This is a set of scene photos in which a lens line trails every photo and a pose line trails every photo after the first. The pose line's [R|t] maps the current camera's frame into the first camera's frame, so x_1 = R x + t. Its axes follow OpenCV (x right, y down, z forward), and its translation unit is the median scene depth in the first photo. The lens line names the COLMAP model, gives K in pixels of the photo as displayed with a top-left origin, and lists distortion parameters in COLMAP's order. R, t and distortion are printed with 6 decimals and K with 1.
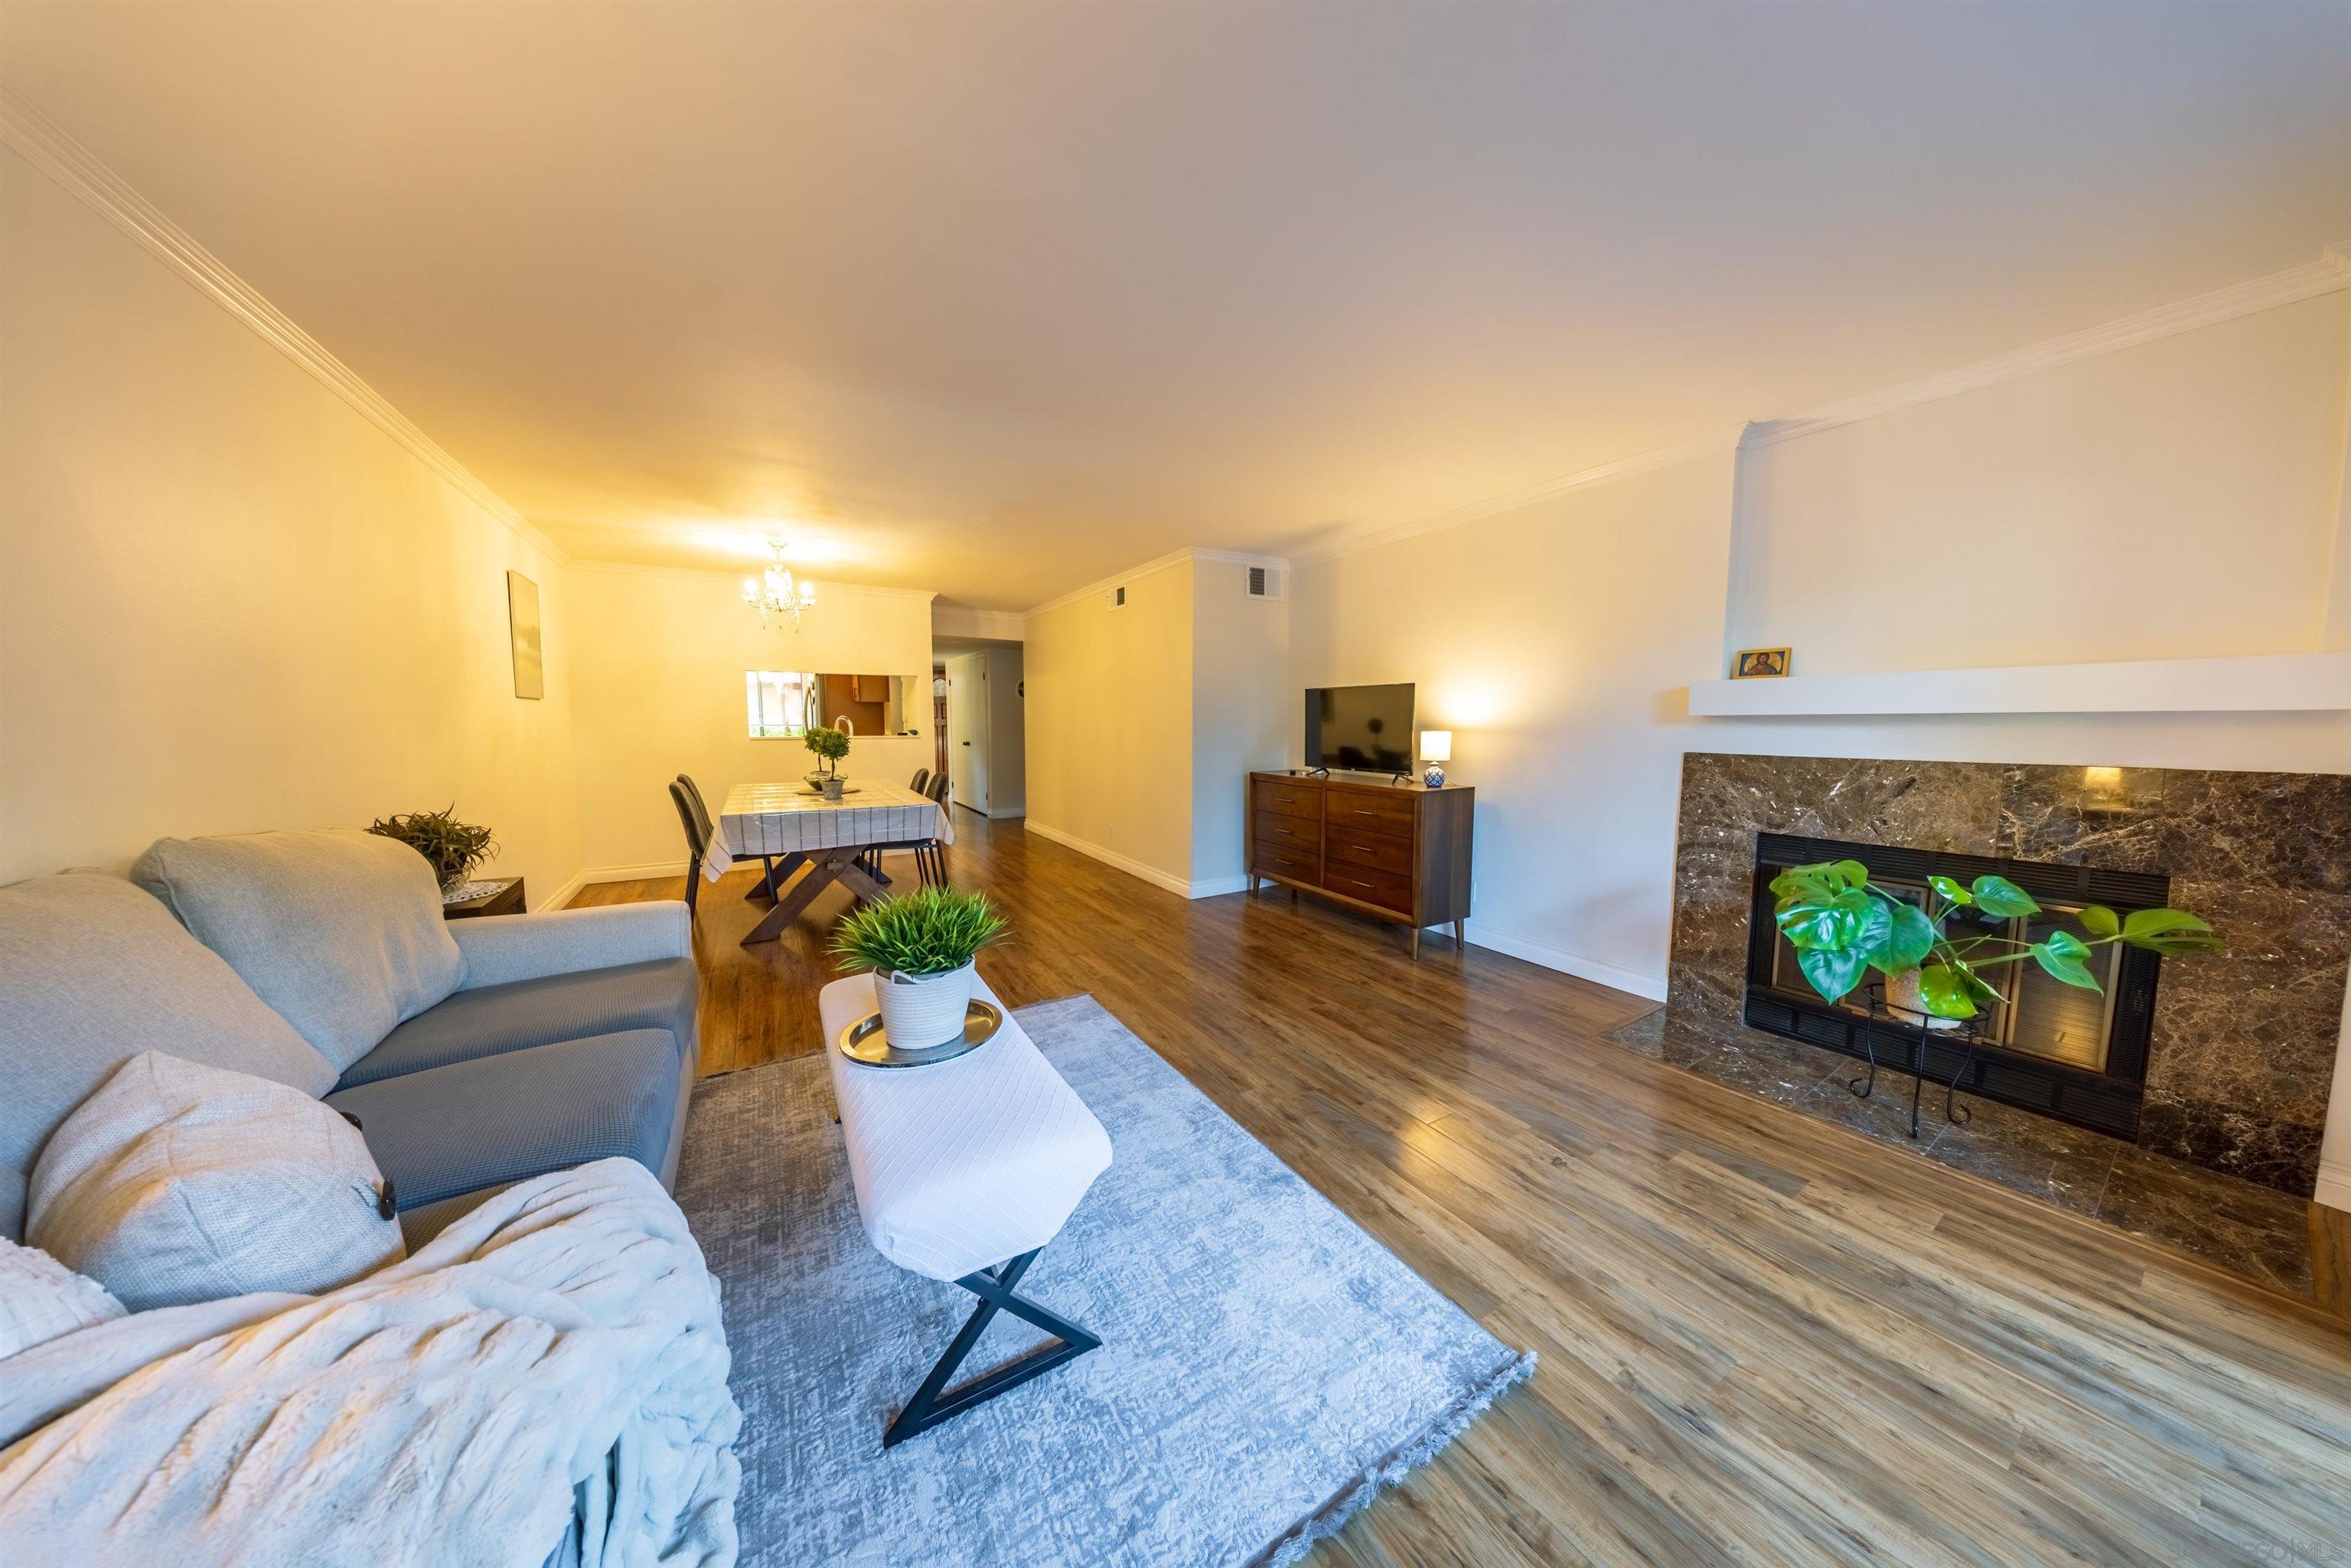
lens RADIAL K [[681.4, 0, 1167.1], [0, 681.4, 781.2], [0, 0, 1]] dist [-0.007430, -0.000050]
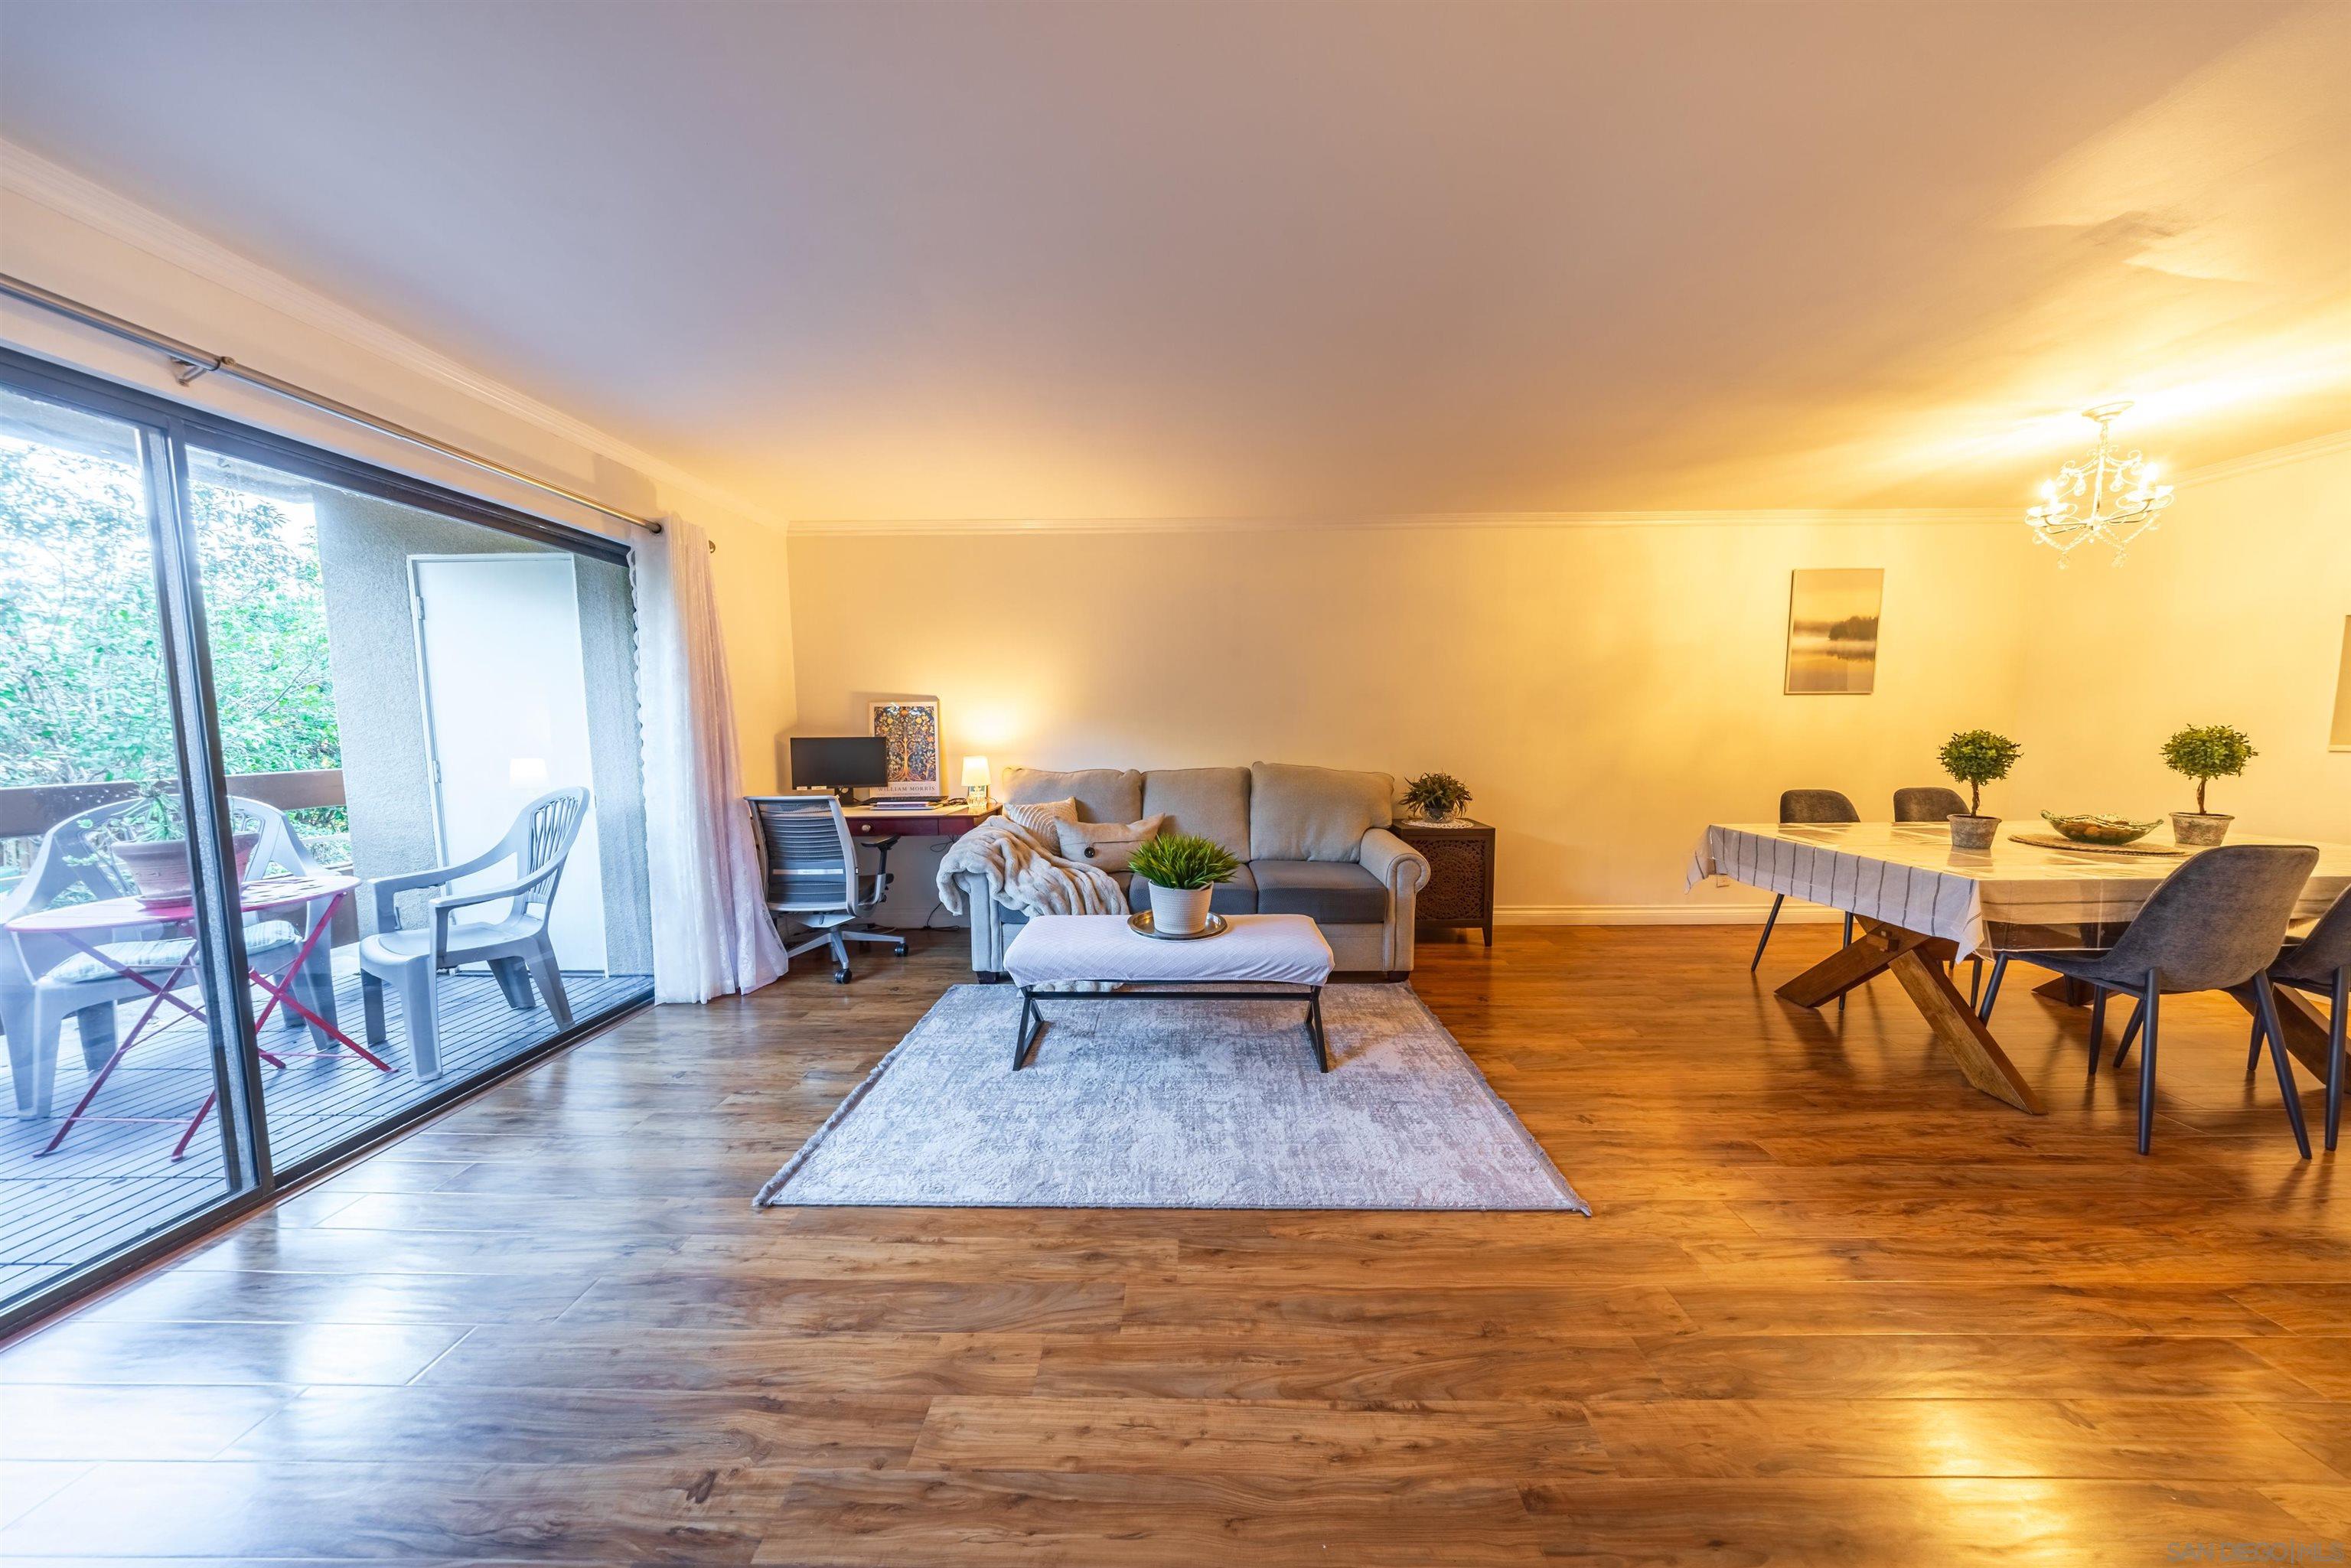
lens RADIAL K [[685.2, 0, 1185.0], [0, 685.2, 780.5], [0, 0, 1]] dist [0.006226, -0.000080]
pose [[-0.513362, 0.077755, -0.854643, 0.712602], [-0.069449, 0.988856, 0.131682, -0.120797], [0.855358, 0.126954, -0.502241, 1.361083]]
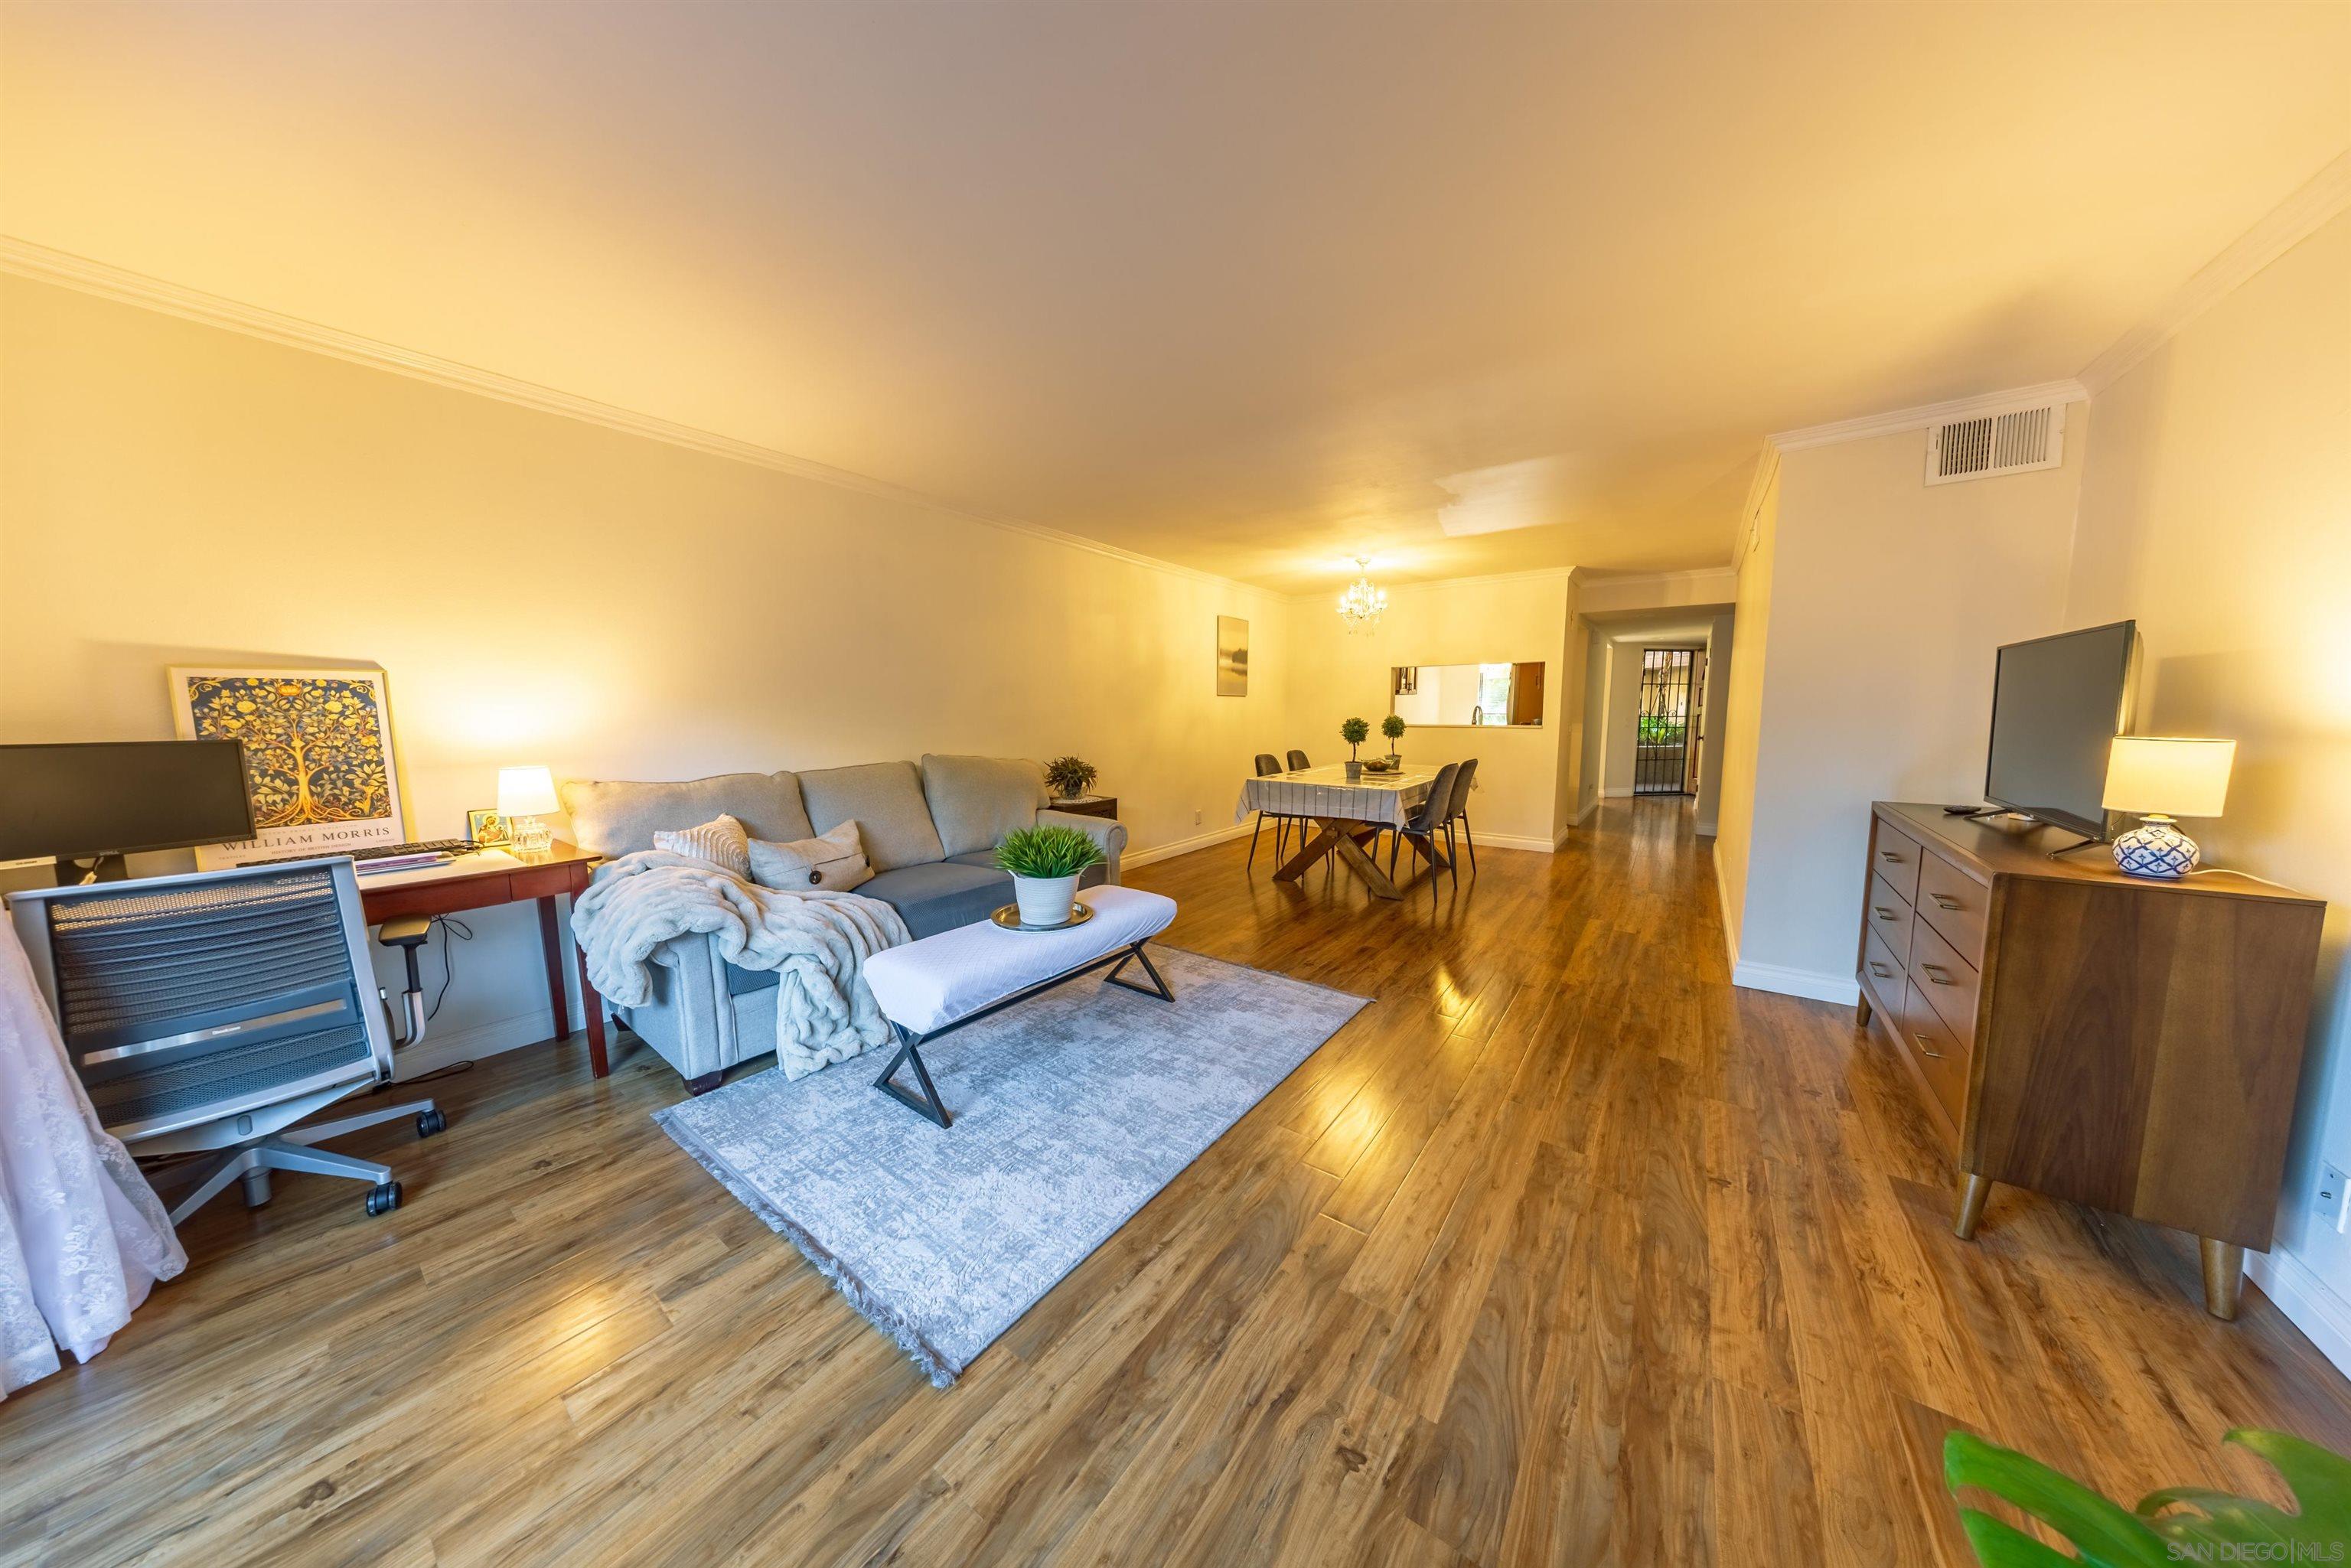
lens RADIAL K [[685.2, 0, 1185.0], [0, 685.2, 780.5], [0, 0, 1]] dist [0.006226, -0.000080]
pose [[0.398140, 0.095335, -0.912357, 0.876970], [-0.081464, 0.994330, 0.068351, -0.048593], [0.913700, 0.047111, 0.403649, 0.517421]]
